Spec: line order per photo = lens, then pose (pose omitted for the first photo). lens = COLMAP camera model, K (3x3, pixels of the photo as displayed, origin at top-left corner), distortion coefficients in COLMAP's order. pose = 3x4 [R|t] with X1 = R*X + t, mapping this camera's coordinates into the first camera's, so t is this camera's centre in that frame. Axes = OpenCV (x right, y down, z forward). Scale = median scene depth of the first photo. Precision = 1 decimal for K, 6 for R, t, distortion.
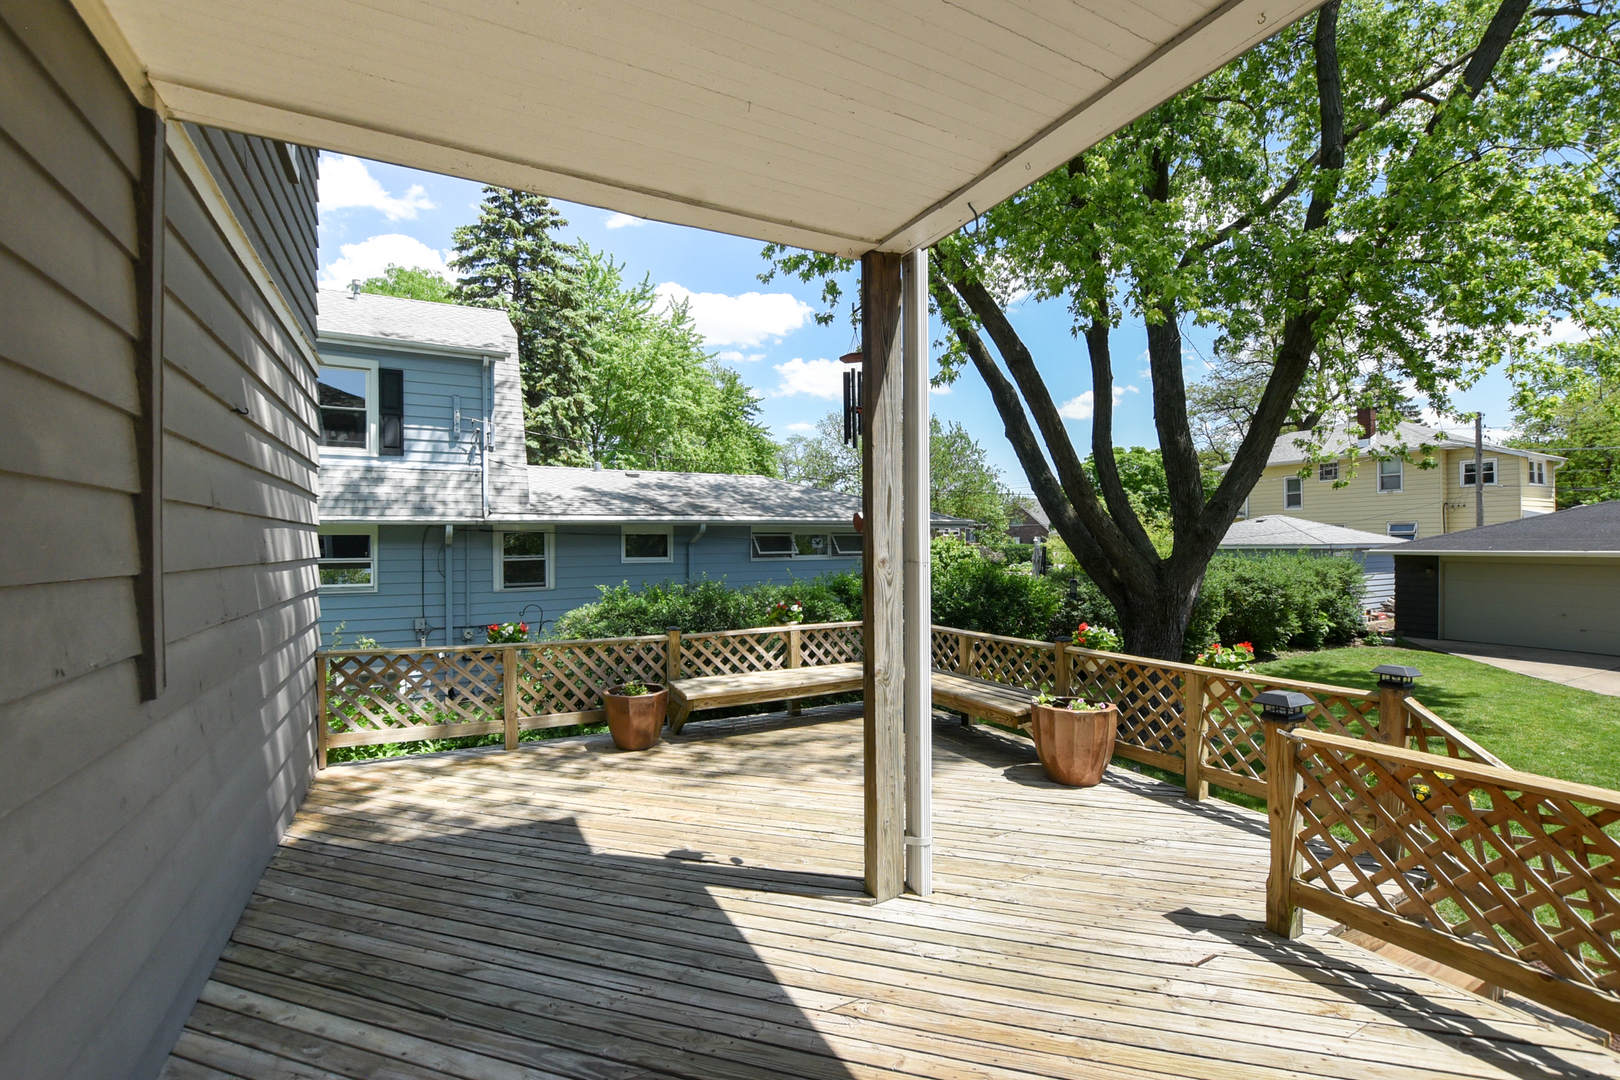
lens RADIAL K [[715.0, 0, 807.7], [0, 715.0, 542.8], [0, 0, 1]] dist [-0.025817, 0.002638]
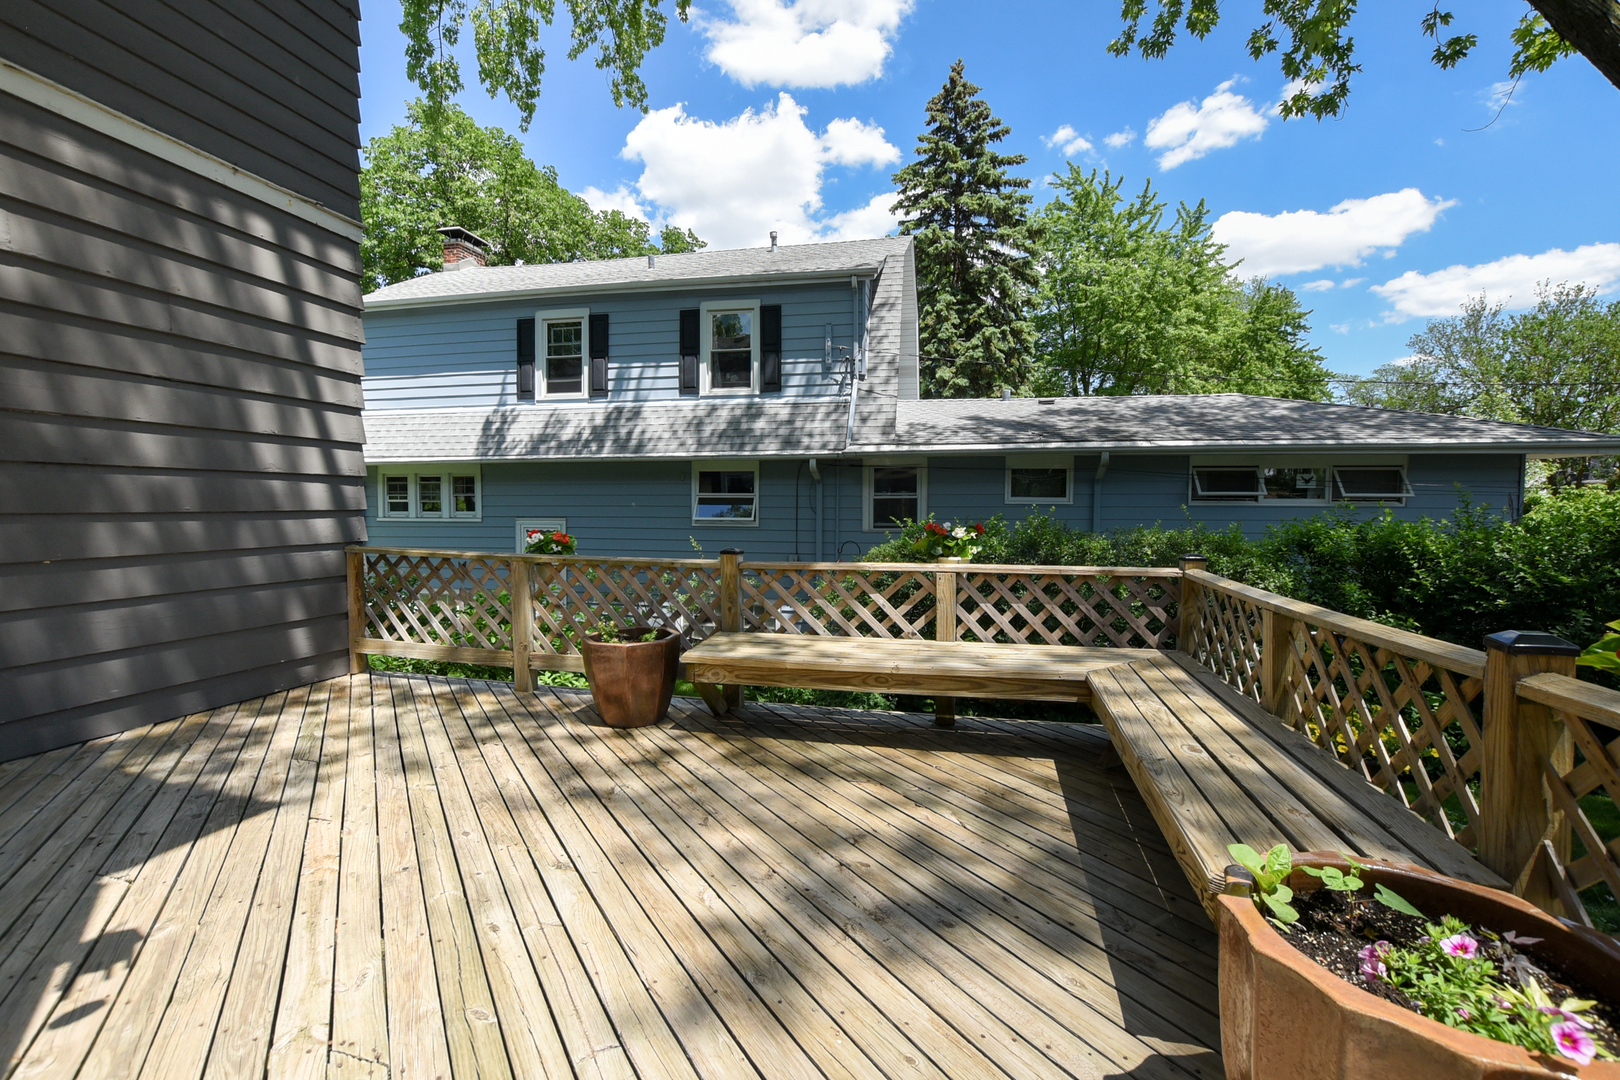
lens RADIAL K [[715.0, 0, 821.7], [0, 715.0, 538.6], [0, 0, 1]] dist [-0.025817, 0.002638]
pose [[0.759951, 0.038485, -0.648840, 0.129896], [-0.009530, 0.998798, 0.048080, 0.034753], [0.649911, -0.030355, 0.759404, 0.255208]]
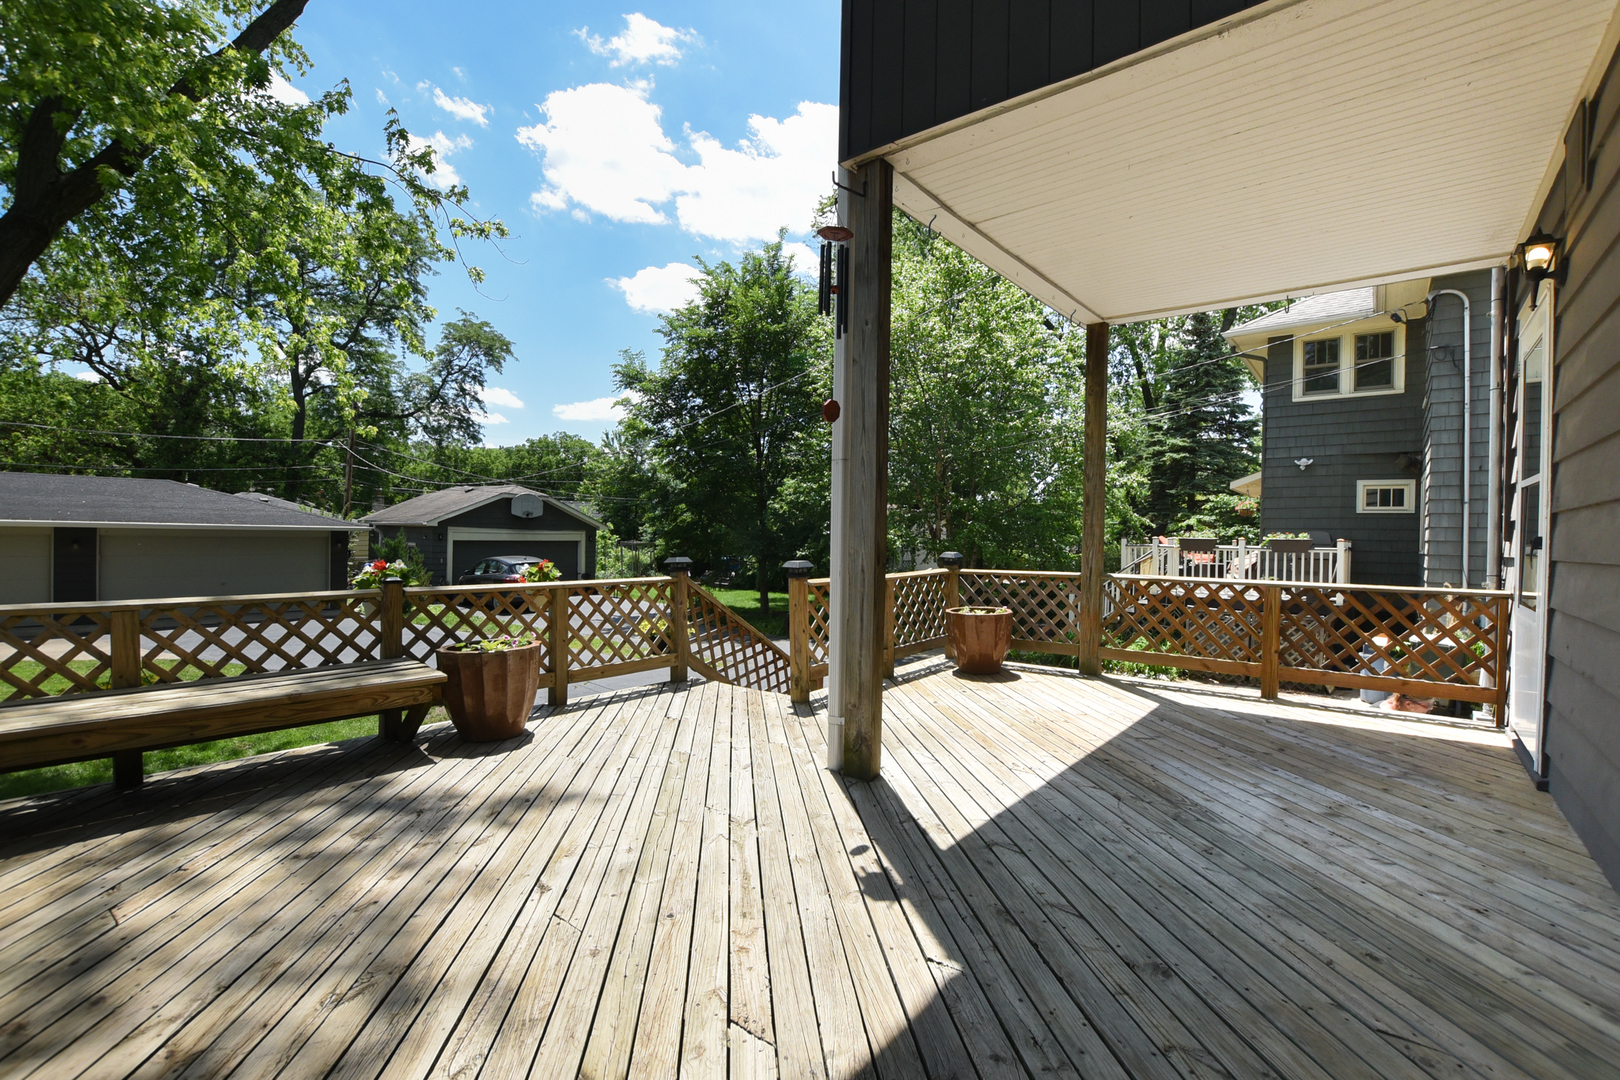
lens RADIAL K [[715.0, 0, 810.2], [0, 715.0, 547.7], [0, 0, 1]] dist [-0.025817, 0.002638]
pose [[-0.391628, -0.006565, 0.920100, -0.191892], [-0.010455, 0.999942, 0.002684, 0.036467], [-0.920064, -0.008569, -0.391674, 0.344967]]
